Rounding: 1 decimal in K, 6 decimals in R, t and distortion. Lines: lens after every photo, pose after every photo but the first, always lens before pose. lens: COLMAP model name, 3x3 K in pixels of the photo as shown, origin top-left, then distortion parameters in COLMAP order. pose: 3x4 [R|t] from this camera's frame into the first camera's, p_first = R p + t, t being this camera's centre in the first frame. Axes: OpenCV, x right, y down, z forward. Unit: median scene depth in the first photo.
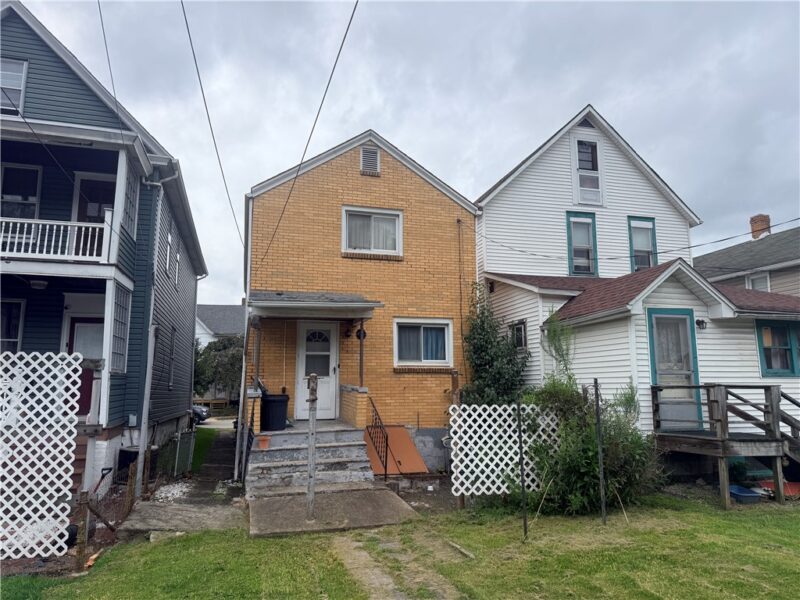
lens RADIAL K [[557.6, 0, 405.1], [0, 557.6, 302.2], [0, 0, 1]] dist [0.009113, -0.000661]
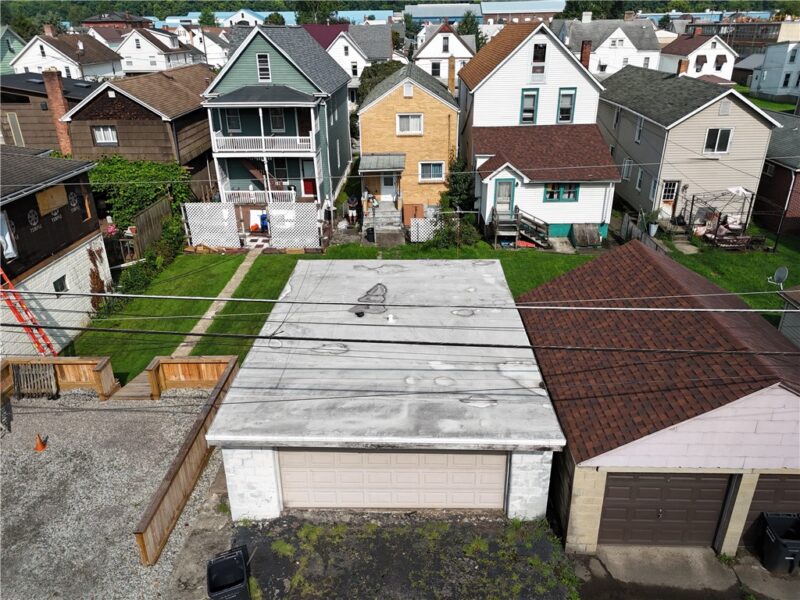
lens RADIAL K [[597.4, 0, 398.9], [0, 597.4, 300.7], [0, 0, 1]] dist [0.070008, -0.046919]
pose [[0.952321, 0.116386, -0.282028, 0.697156], [0.061928, 0.831402, 0.552210, -0.907396], [0.298748, -0.543346, 0.784553, -1.402997]]
